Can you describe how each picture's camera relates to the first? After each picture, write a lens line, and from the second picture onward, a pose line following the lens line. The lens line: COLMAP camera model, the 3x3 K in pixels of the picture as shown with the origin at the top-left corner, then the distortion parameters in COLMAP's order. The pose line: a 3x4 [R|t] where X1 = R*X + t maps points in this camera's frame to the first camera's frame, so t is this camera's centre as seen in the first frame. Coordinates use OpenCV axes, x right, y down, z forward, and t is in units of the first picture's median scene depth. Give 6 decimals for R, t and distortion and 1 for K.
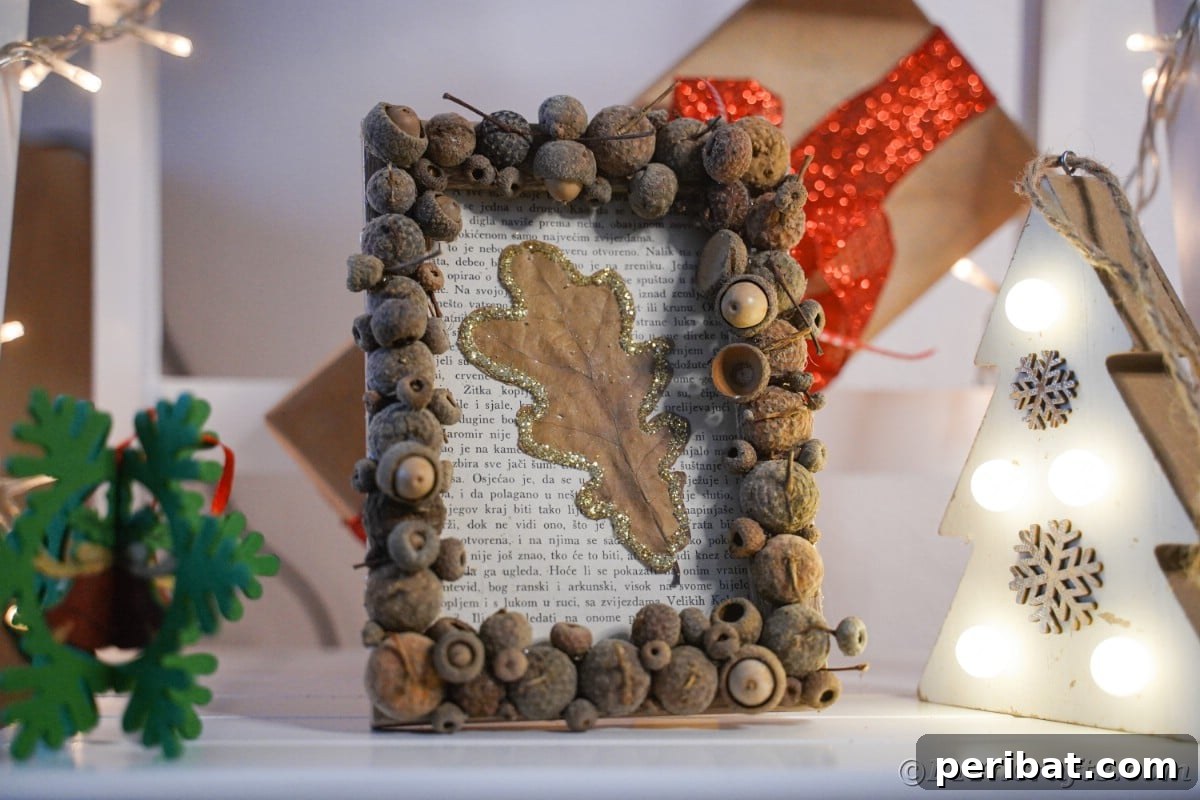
lens RADIAL K [[1718.0, 0, 606.8], [0, 1718.0, 400.1], [0, 0, 1]] dist [0.020724, 0.000000]
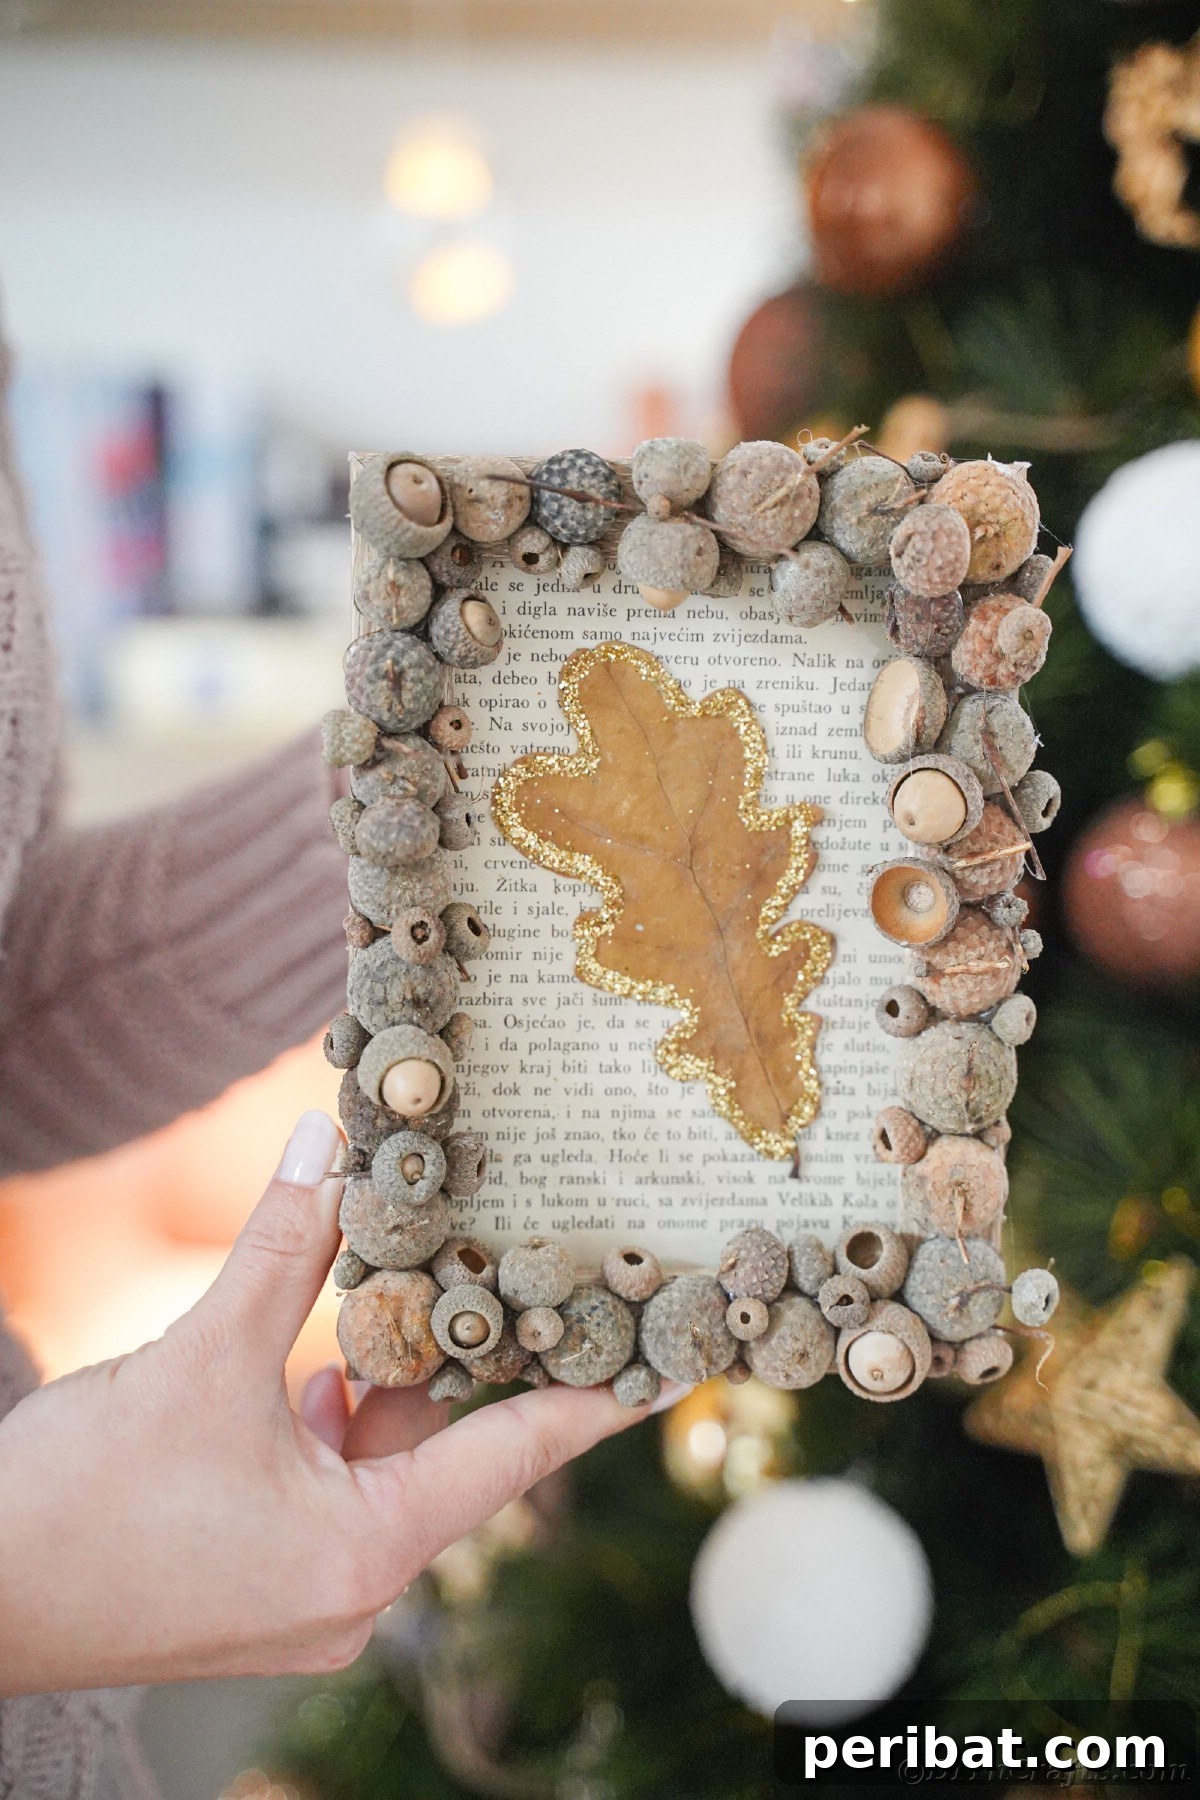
lens RADIAL K [[2815.2, 0, 628.2], [0, 2815.2, 895.5], [0, 0, 1]] dist [0.094243, 0.000000]
pose [[0.995018, 0.079763, -0.059806, 0.033298], [-0.049130, 0.914312, 0.402021, -0.447101], [0.086747, -0.397080, 0.913675, 0.006924]]
